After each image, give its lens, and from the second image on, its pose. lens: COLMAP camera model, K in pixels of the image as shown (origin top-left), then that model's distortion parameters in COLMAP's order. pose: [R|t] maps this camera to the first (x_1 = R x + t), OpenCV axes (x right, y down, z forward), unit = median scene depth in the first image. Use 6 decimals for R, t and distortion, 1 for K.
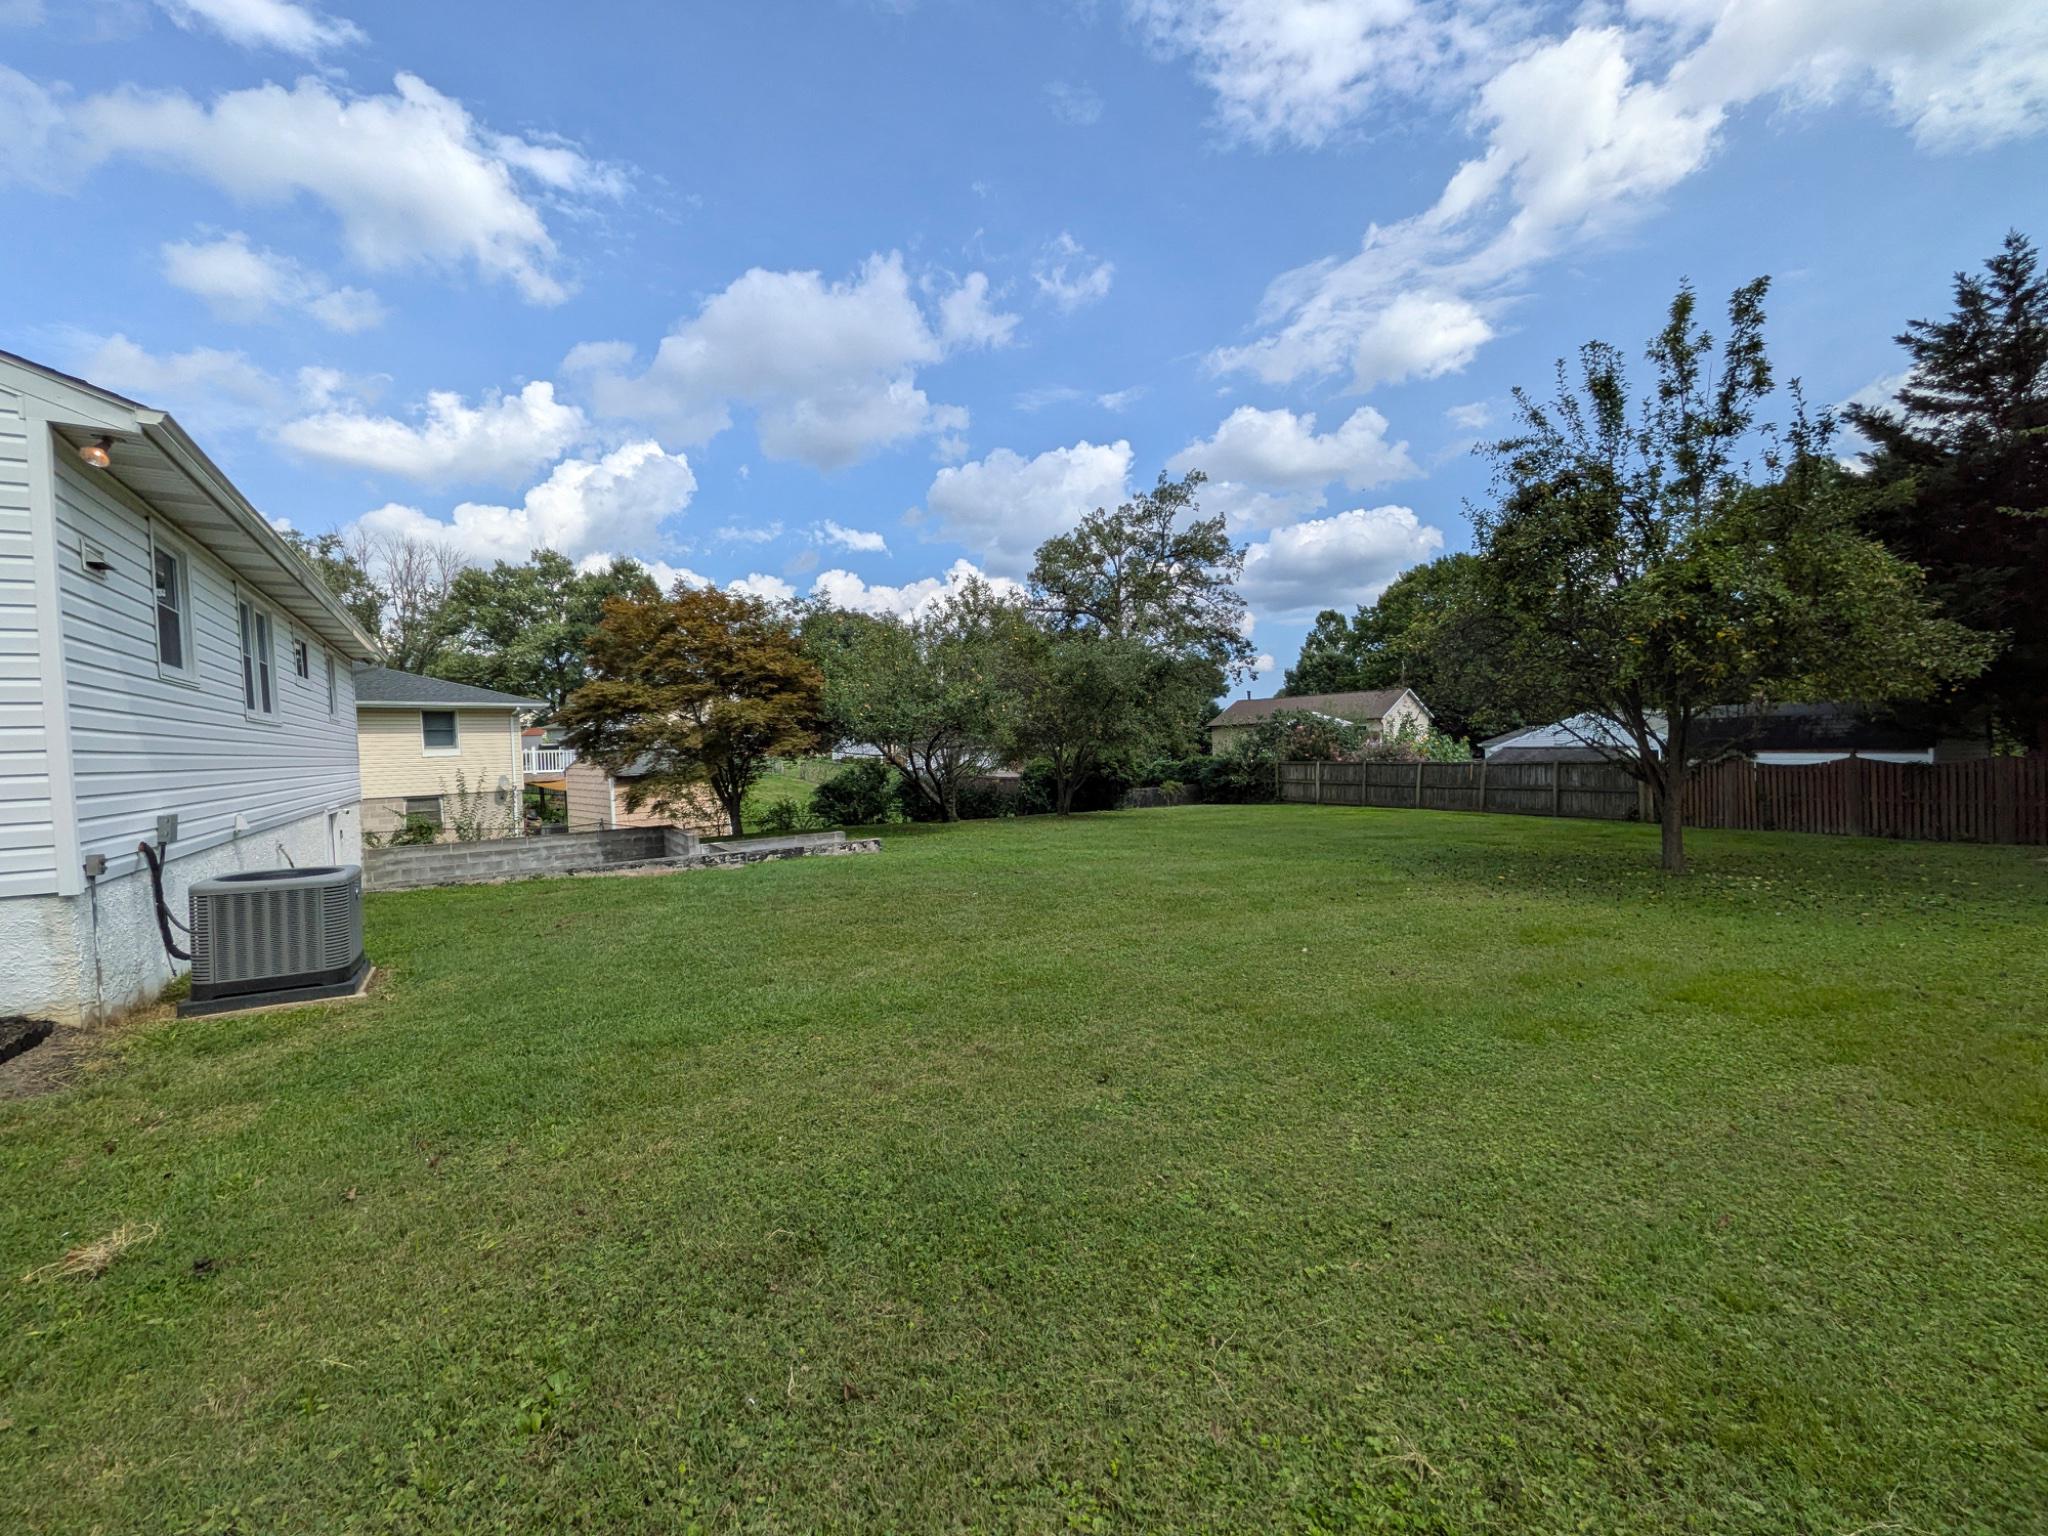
lens RADIAL K [[811.8, 0, 1024.0], [0, 811.8, 768.0], [0, 0, 1]] dist [0.006254, -0.000138]
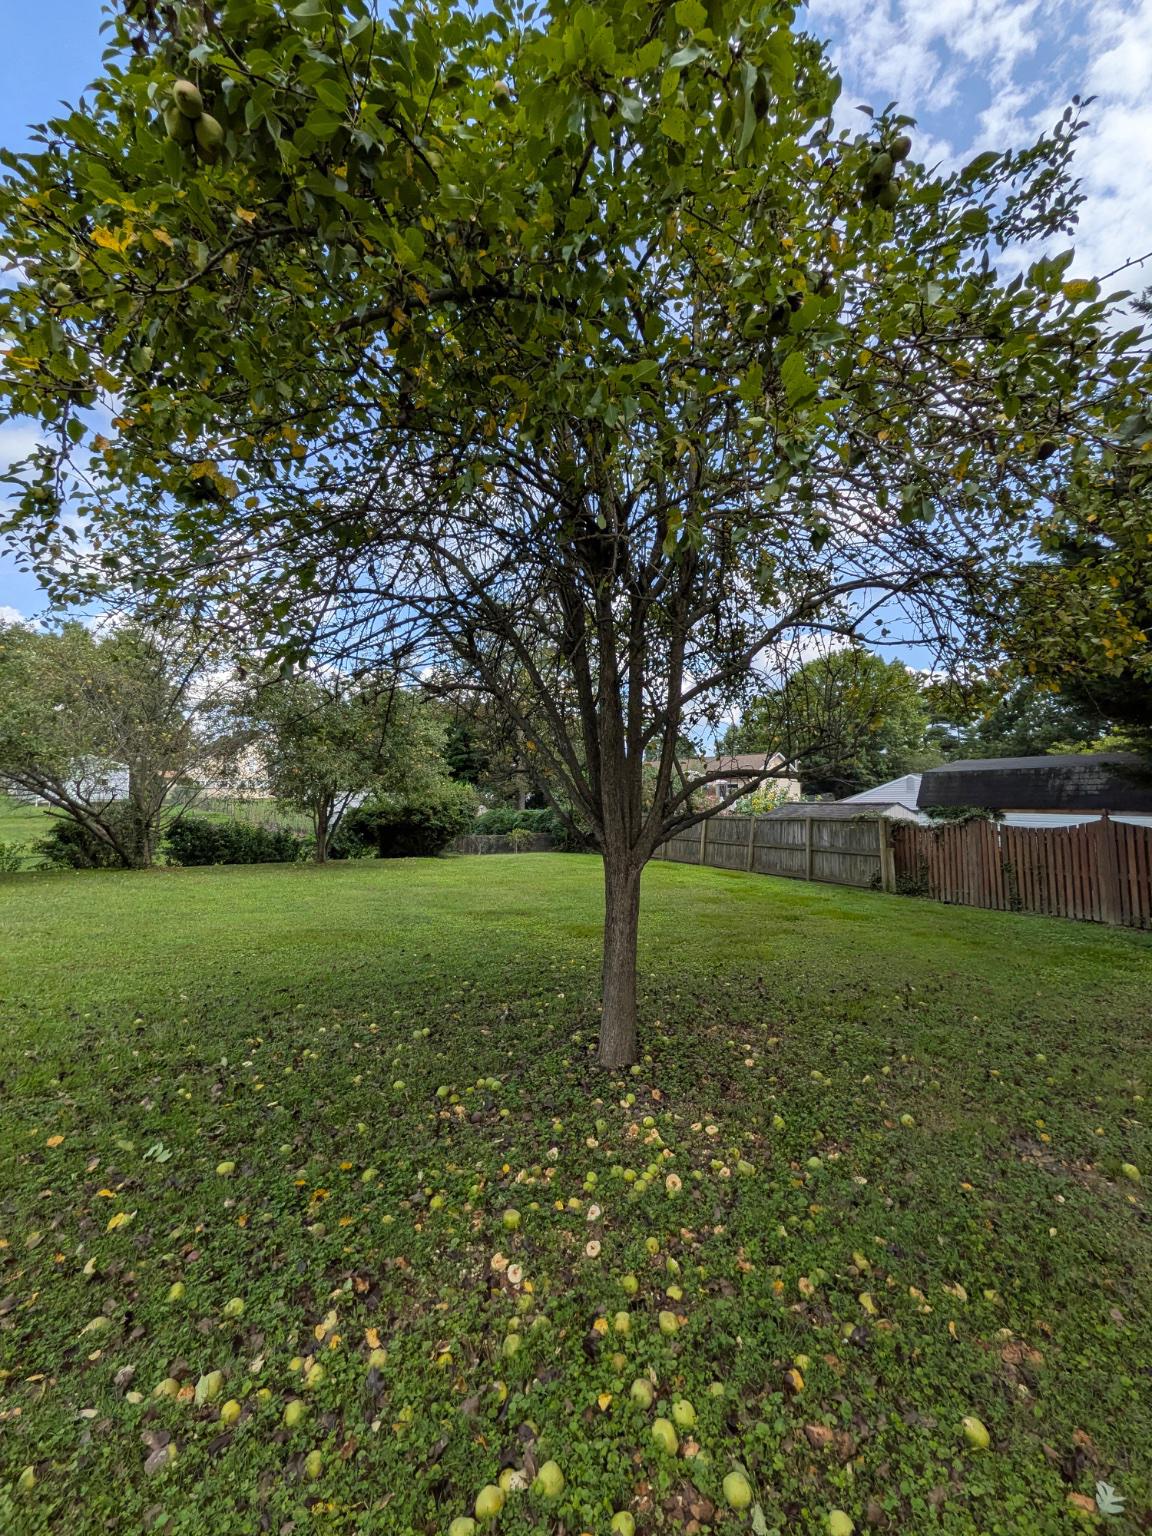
lens RADIAL K [[608.9, 0, 576.0], [0, 608.9, 768.0], [0, 0, 1]] dist [0.006254, -0.000138]
pose [[0.999619, 0.026233, 0.008616, 0.382606], [-0.025461, 0.996466, -0.080046, -0.002589], [-0.010685, 0.079796, 0.996754, 0.322728]]
